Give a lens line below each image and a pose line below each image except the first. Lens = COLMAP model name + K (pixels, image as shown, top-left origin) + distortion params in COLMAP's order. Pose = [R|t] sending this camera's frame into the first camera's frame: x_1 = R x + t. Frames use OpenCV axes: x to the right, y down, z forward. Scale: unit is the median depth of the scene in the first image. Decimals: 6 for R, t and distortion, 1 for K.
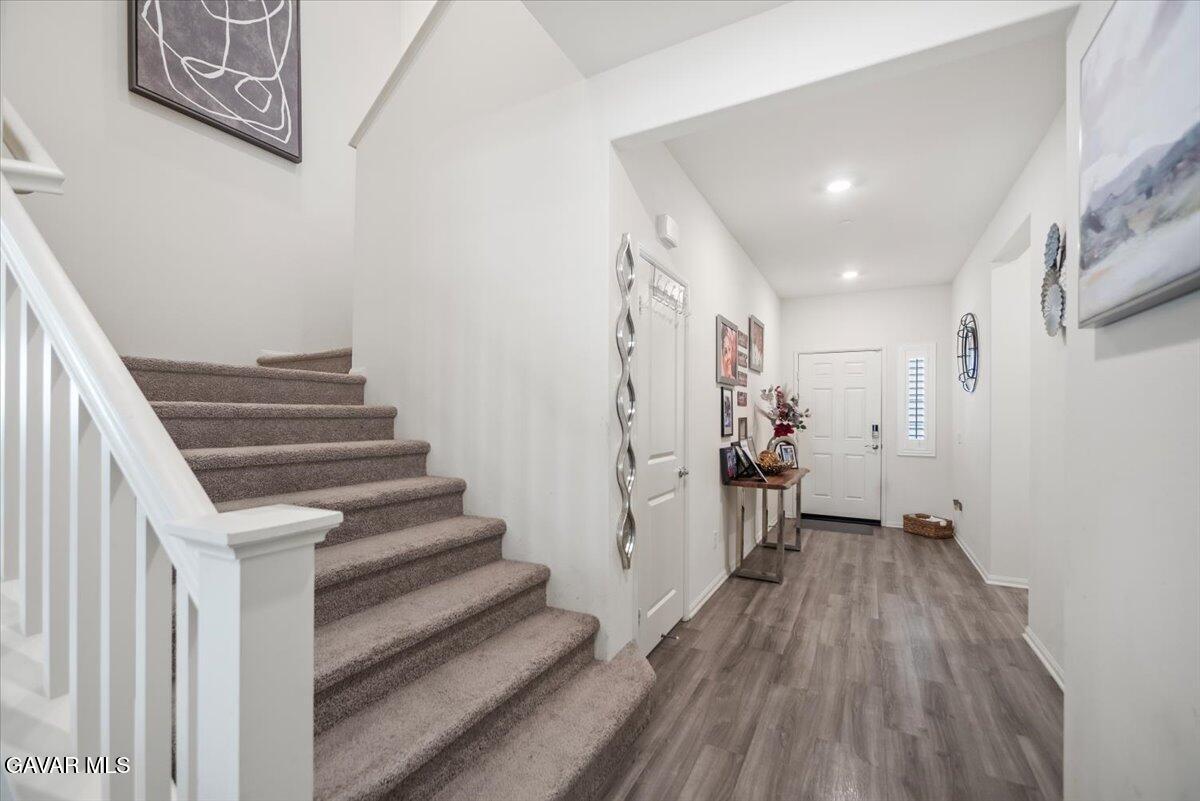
lens RADIAL K [[497.5, 0, 600.4], [0, 497.5, 419.1], [0, 0, 1]] dist [-0.000312, 0.000275]
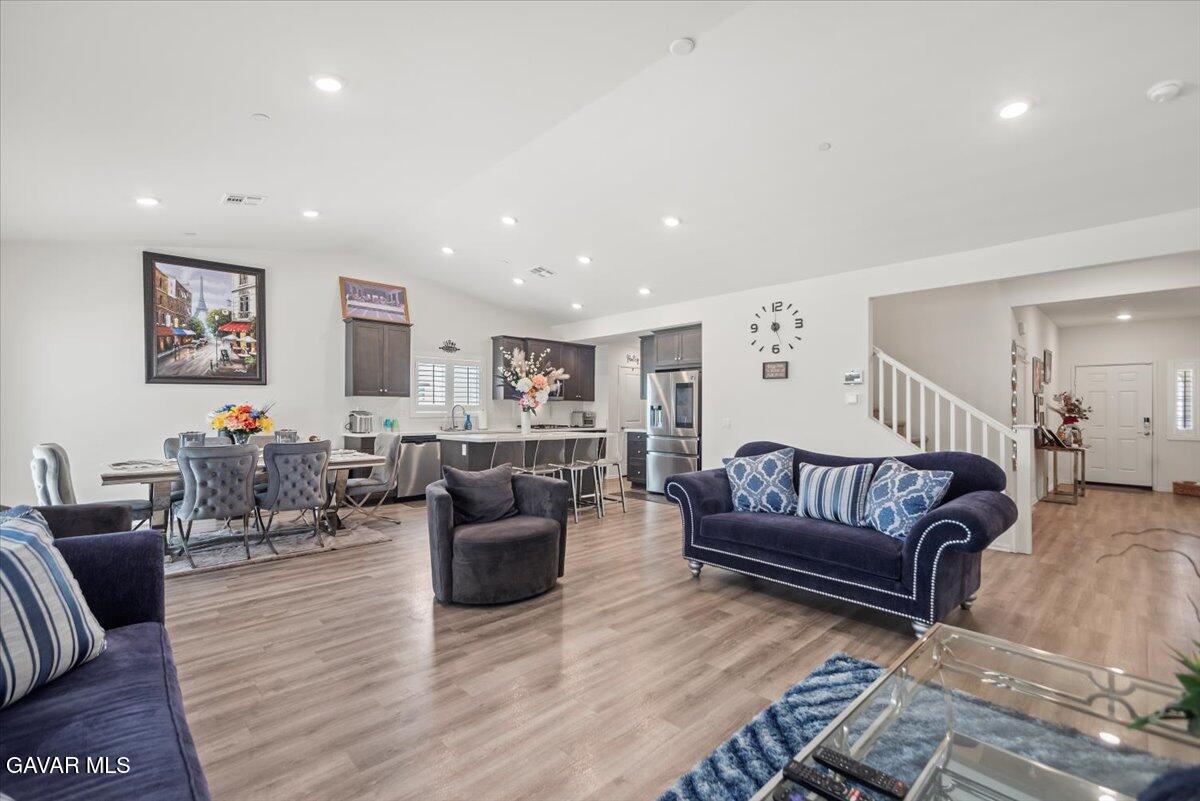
lens RADIAL K [[512.9, 0, 592.4], [0, 512.9, 407.6], [0, 0, 1]] dist [0.000080, 0.000112]
pose [[0.945710, 0.002715, -0.325000, -0.532366], [-0.006320, 0.999930, -0.010036, 0.008029], [0.324950, 0.011545, 0.945661, -1.023021]]
